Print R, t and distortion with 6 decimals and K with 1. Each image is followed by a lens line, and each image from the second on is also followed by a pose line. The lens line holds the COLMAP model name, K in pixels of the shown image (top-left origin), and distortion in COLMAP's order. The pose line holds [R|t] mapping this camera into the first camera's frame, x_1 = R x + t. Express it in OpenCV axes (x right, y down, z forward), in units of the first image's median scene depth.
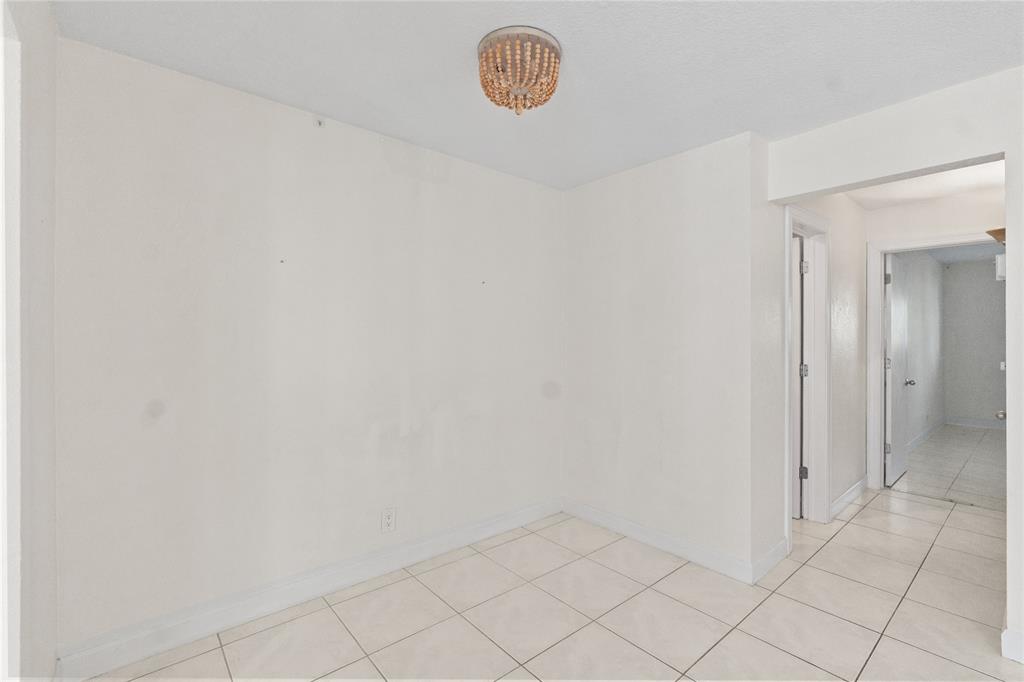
lens RADIAL K [[458.5, 0, 517.8], [0, 458.5, 337.8], [0, 0, 1]] dist [-0.000607, -0.000358]
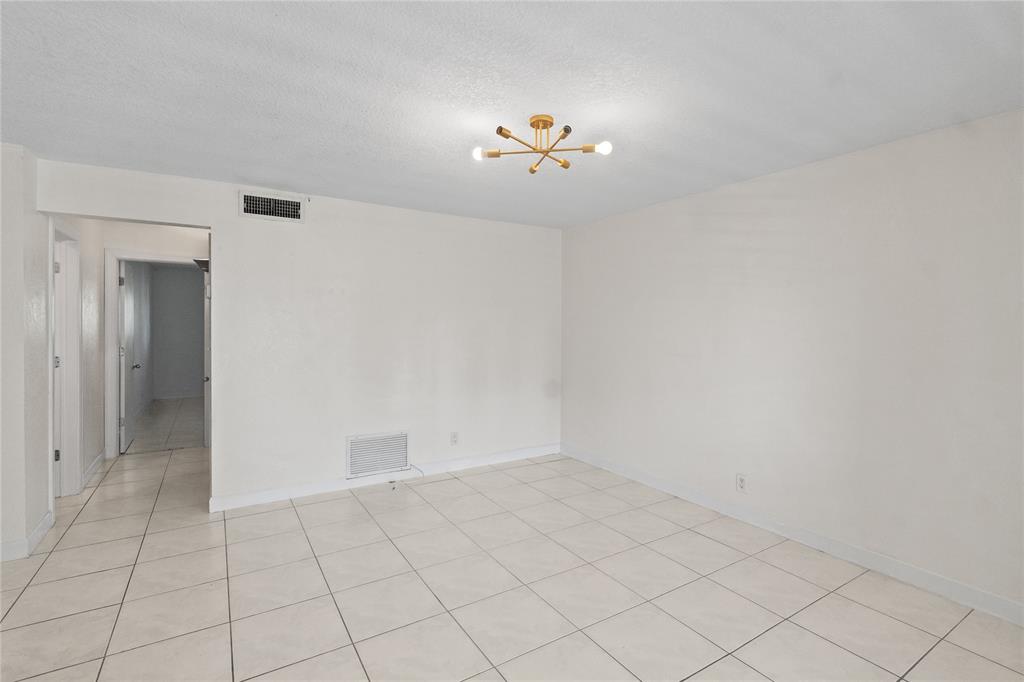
lens RADIAL K [[473.5, 0, 509.5], [0, 473.5, 334.0], [0, 0, 1]] dist [0.000149, -0.000112]
pose [[0.153632, -0.014015, 0.988029, -0.285377], [-0.007571, 0.999853, 0.015360, -0.018718], [-0.988099, -0.009840, 0.153503, -0.213499]]
